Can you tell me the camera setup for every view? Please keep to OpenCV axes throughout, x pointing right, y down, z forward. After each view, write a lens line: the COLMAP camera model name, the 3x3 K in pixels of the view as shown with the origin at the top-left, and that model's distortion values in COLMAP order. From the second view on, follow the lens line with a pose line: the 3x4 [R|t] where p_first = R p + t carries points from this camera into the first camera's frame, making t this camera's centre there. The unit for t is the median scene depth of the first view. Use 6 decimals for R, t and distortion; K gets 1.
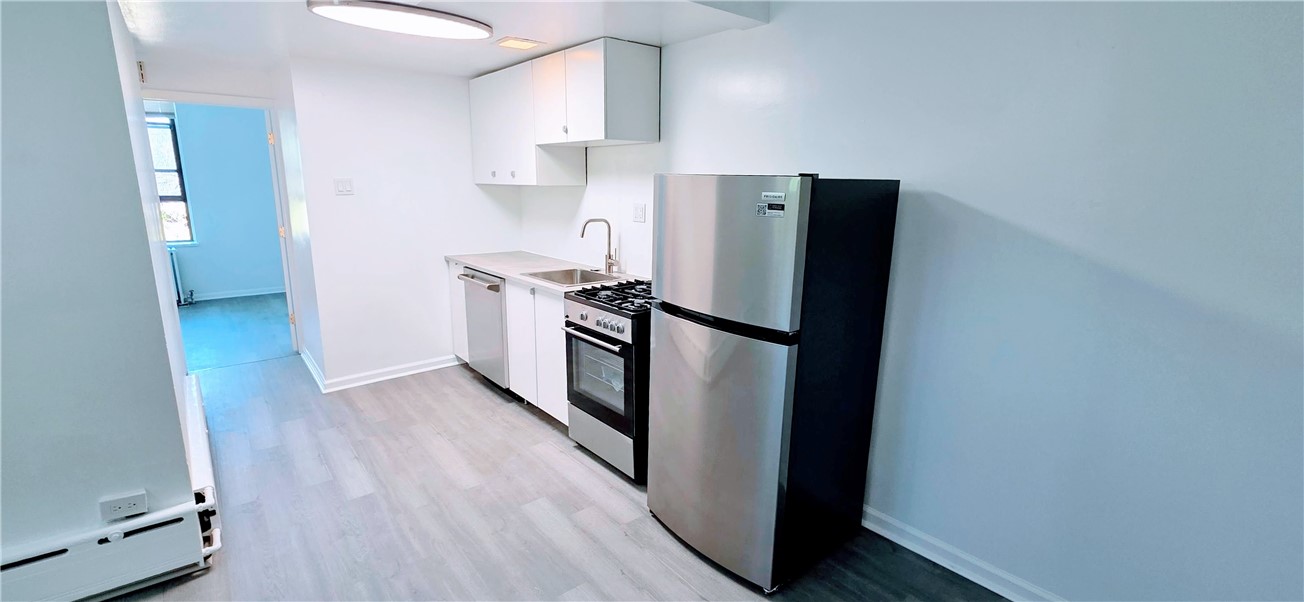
lens RADIAL K [[557.0, 0, 635.8], [0, 557.0, 300.6], [0, 0, 1]] dist [-0.000825, -0.000125]
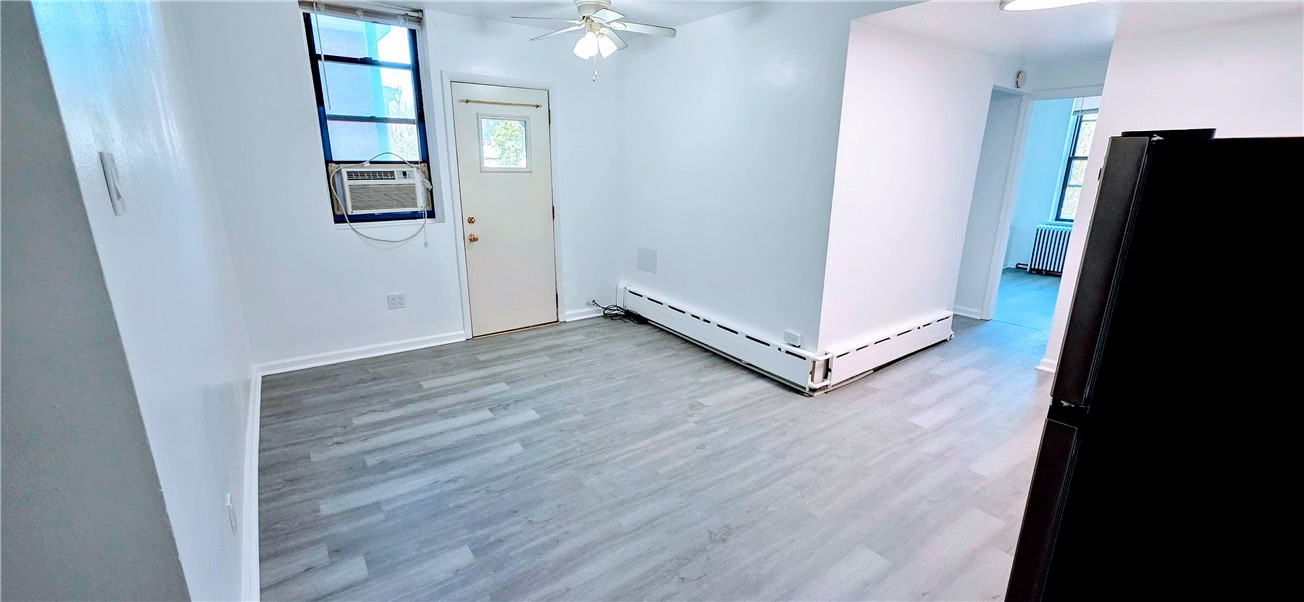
lens RADIAL K [[518.2, 0, 646.3], [0, 518.2, 300.0], [0, 0, 1]] dist [0.001717, 0.000149]
pose [[-0.045964, 0.247303, -0.967847, 0.632326], [-0.213003, 0.944163, 0.251367, -0.069899], [0.975970, 0.217708, 0.009278, 0.405554]]
